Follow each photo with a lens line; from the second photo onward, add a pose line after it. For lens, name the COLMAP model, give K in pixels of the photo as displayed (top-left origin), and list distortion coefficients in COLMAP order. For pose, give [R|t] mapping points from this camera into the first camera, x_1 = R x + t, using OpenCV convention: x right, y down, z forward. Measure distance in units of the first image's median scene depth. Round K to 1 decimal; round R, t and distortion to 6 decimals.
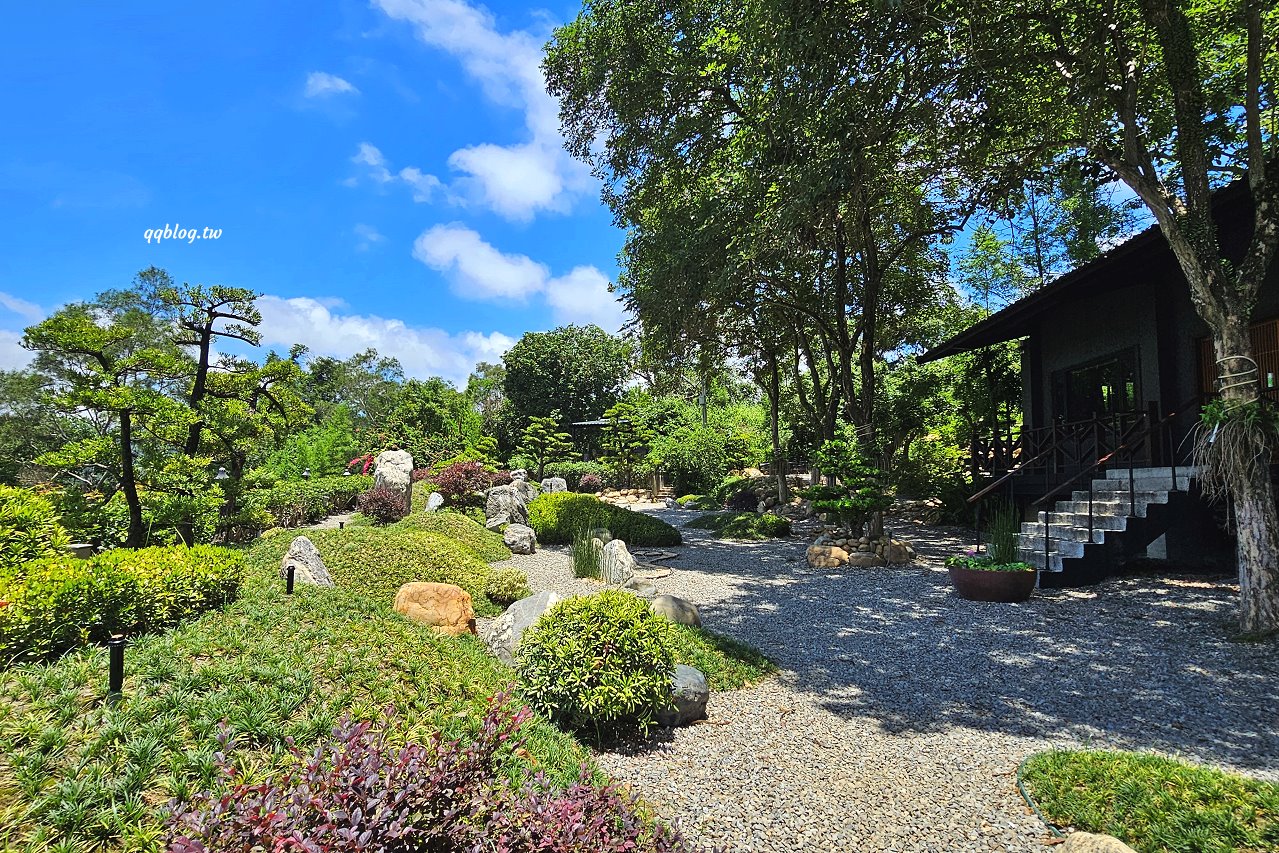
lens RADIAL K [[791.0, 0, 640.3], [0, 791.0, 427.3], [0, 0, 1]] dist [-0.001356, 0.000024]
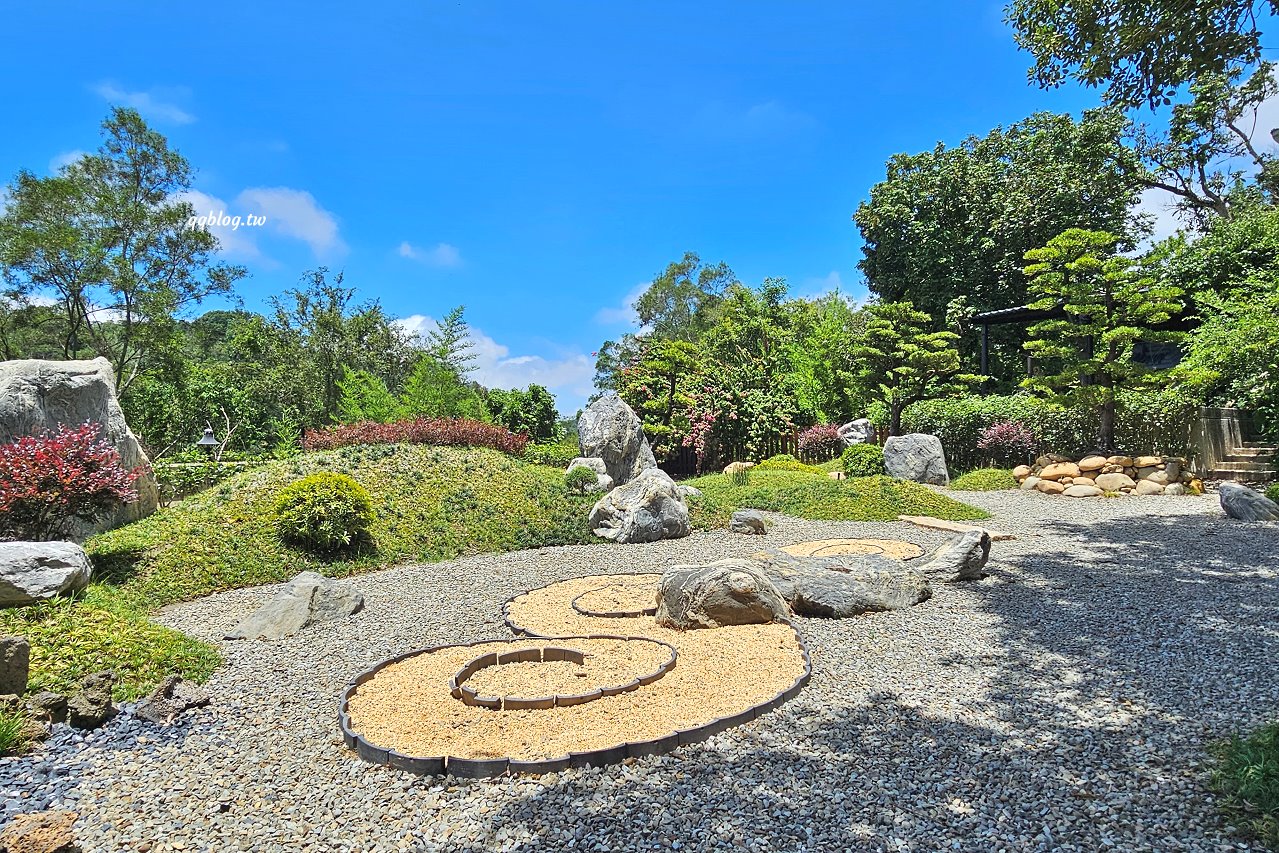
lens RADIAL K [[791.0, 0, 639.1], [0, 791.0, 424.0], [0, 0, 1]] dist [-0.001356, 0.000024]
pose [[0.786452, -0.047756, -0.615803, 0.039964], [0.065389, 0.997841, 0.006126, 0.045366], [0.614180, -0.045085, 0.787877, 0.558162]]
